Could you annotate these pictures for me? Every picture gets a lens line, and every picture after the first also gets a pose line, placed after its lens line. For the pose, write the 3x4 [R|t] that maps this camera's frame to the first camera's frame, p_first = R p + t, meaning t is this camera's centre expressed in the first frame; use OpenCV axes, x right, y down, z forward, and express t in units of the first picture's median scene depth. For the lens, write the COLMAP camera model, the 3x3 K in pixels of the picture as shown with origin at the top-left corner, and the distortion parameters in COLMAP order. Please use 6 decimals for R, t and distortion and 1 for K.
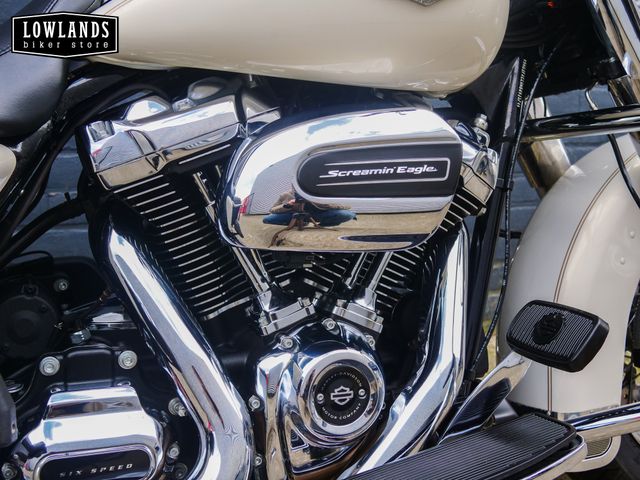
lens RADIAL K [[737.6, 0, 319.7], [0, 737.6, 239.3], [0, 0, 1]] dist [-0.008731, 0.000000]
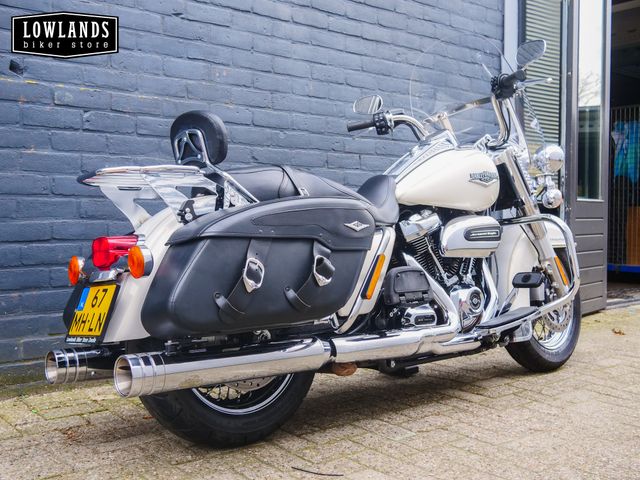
lens RADIAL K [[737.6, 0, 322.4], [0, 737.6, 239.8], [0, 0, 1]] dist [-0.008731, 0.000000]
pose [[0.945838, -0.021647, 0.323916, -1.558395], [0.069500, 0.988143, -0.136904, 0.318515], [-0.317112, 0.152001, 0.936128, -1.789372]]
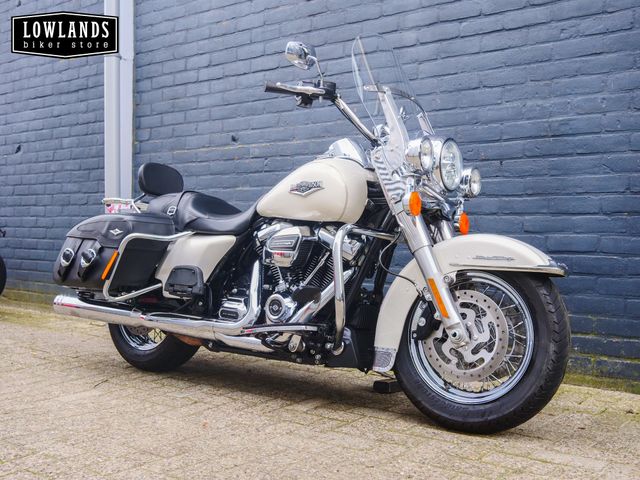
lens RADIAL K [[737.6, 0, 318.4], [0, 737.6, 239.2], [0, 0, 1]] dist [-0.008731, 0.000000]
pose [[0.499687, -0.000164, -0.866206, 2.882099], [-0.158987, 0.982994, -0.091901, 0.166620], [0.851490, 0.183637, 0.491163, -0.546741]]
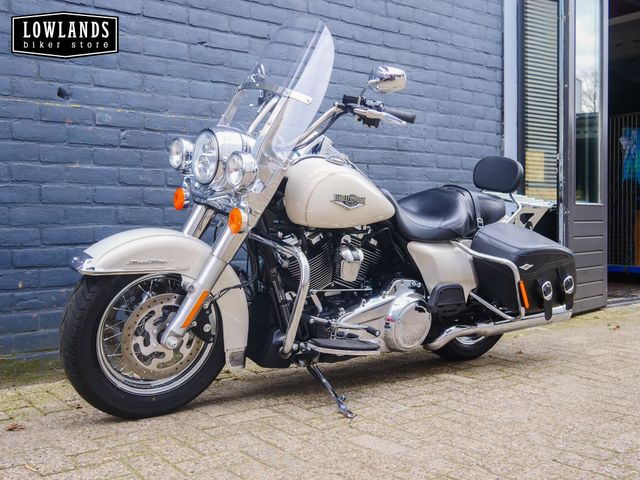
lens RADIAL K [[737.6, 0, 321.1], [0, 737.6, 238.2], [0, 0, 1]] dist [-0.008731, 0.000000]
pose [[0.956675, -0.025507, 0.290038, -1.613852], [0.072014, 0.985933, -0.150828, 0.409378], [-0.282111, 0.165180, 0.945055, -2.203527]]
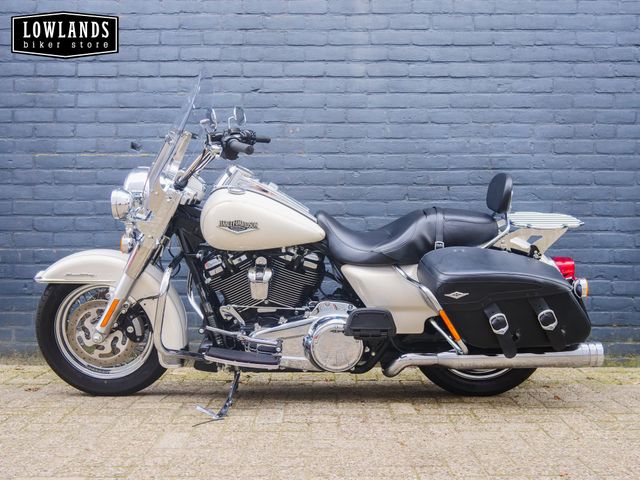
lens RADIAL K [[737.6, 0, 322.4], [0, 737.6, 244.8], [0, 0, 1]] dist [-0.008731, 0.000000]
pose [[0.928780, -0.016209, -0.370276, 0.999023], [-0.053521, 0.982707, -0.177266, 0.469095], [0.366746, 0.184459, 0.911851, -2.308449]]
